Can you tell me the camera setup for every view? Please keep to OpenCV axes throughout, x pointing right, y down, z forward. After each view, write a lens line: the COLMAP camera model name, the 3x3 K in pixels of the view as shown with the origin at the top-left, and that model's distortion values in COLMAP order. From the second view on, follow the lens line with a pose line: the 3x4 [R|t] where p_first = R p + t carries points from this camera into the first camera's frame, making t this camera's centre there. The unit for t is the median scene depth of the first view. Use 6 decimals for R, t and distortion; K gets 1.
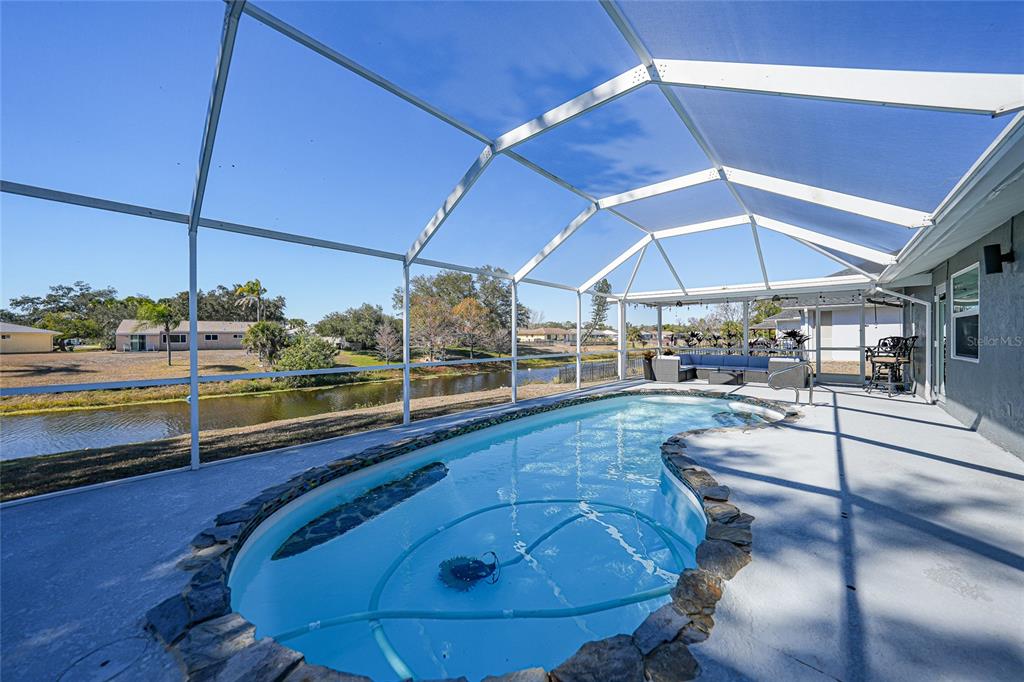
lens RADIAL K [[362.9, 0, 513.3], [0, 362.9, 335.9], [0, 0, 1]] dist [-0.027569, 0.006823]
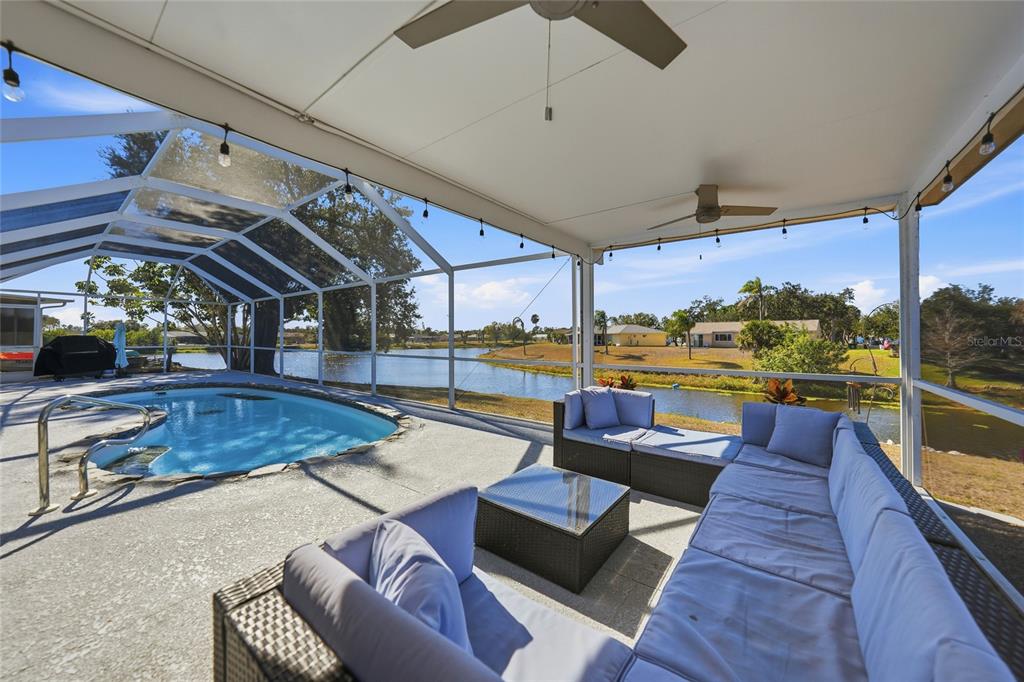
lens RADIAL K [[366.6, 0, 513.2], [0, 366.6, 329.5], [0, 0, 1]] dist [-0.027434, 0.007272]
pose [[0.094135, -0.017039, -0.995414, 0.176810], [0.001876, 0.999855, -0.016938, 0.000242], [0.995558, -0.000273, 0.094153, 0.205555]]
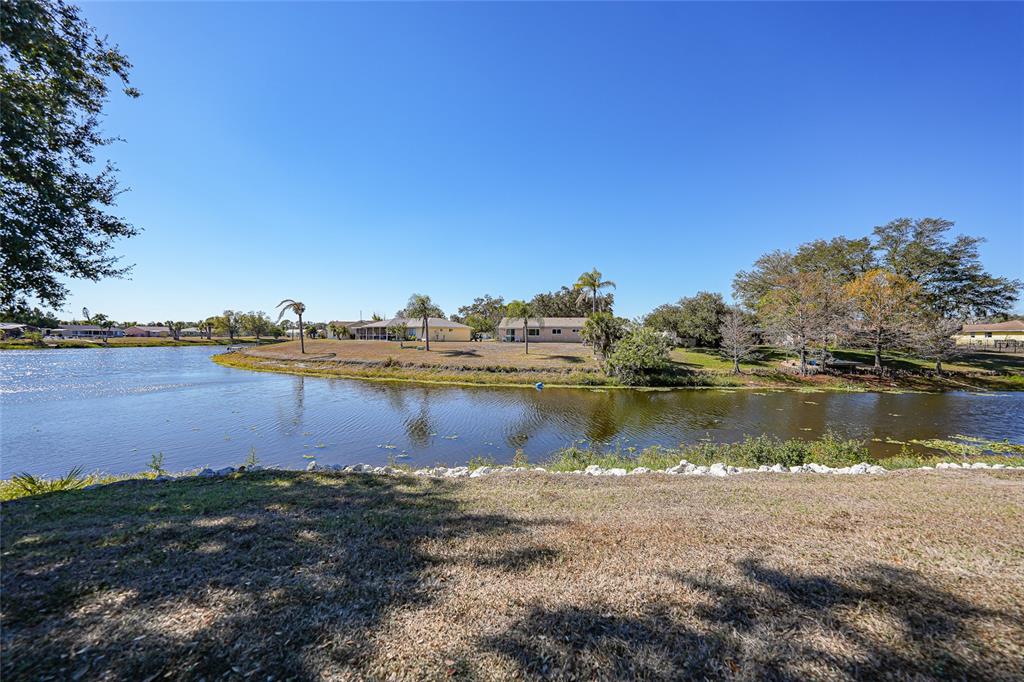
lens RADIAL K [[356.2, 0, 512.0], [0, 356.2, 341.0], [0, 0, 1]] dist [-0.022644, 0.005893]
pose [[0.673857, 0.020474, -0.738578, -0.116618], [-0.010075, 0.999778, 0.018522, 0.015897], [0.738793, -0.005040, 0.673913, 0.146987]]
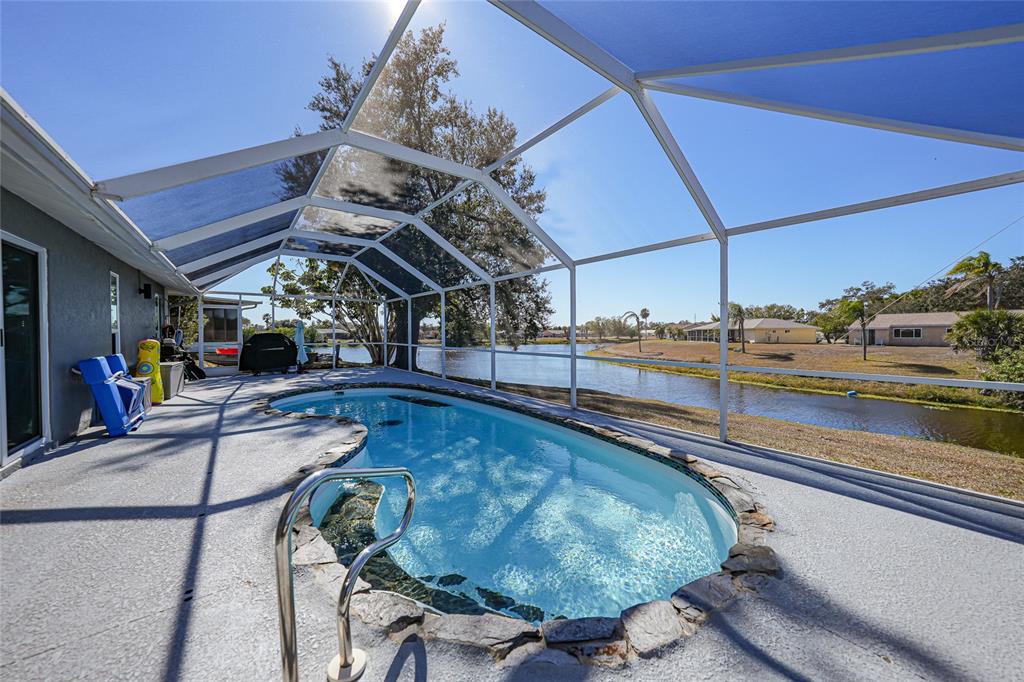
lens RADIAL K [[362.9, 0, 513.3], [0, 362.9, 335.9], [0, 0, 1]] dist [-0.027569, 0.006823]
pose [[-0.174507, 0.011889, -0.984584, 0.135492], [0.004999, 0.999925, 0.011188, -0.000347], [0.984643, -0.002970, -0.174553, 0.157788]]
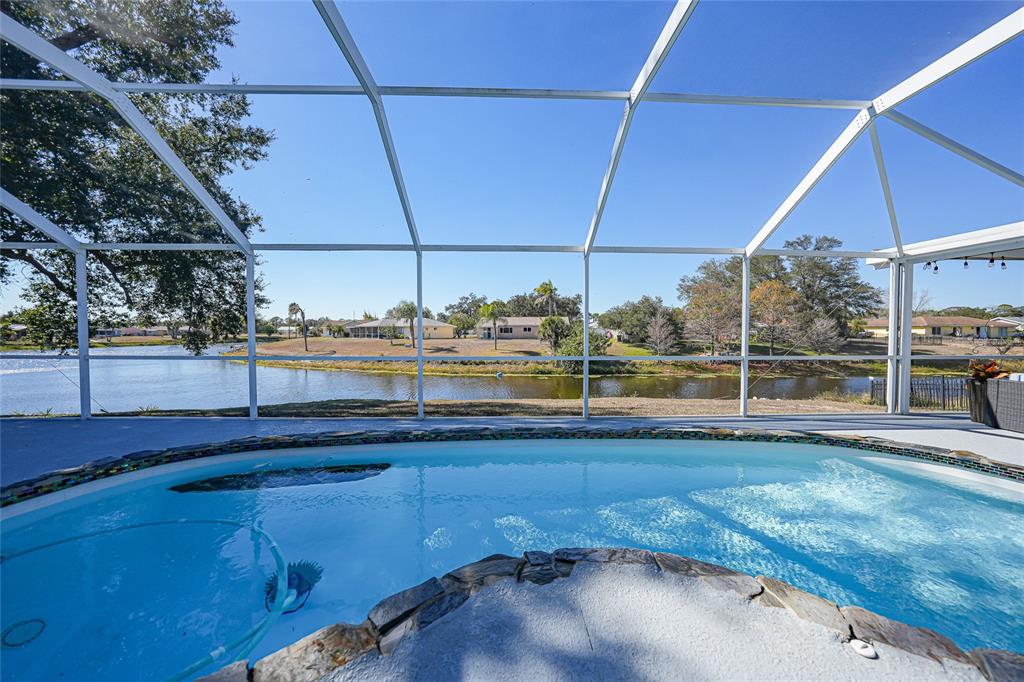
lens RADIAL K [[359.5, 0, 512.0], [0, 359.5, 341.0], [0, 0, 1]] dist [-0.018838, 0.000109]
pose [[0.690393, 0.026296, -0.722957, 0.067673], [-0.001300, 0.999383, 0.035108, 0.000095], [0.723434, -0.023299, 0.690001, 0.060930]]
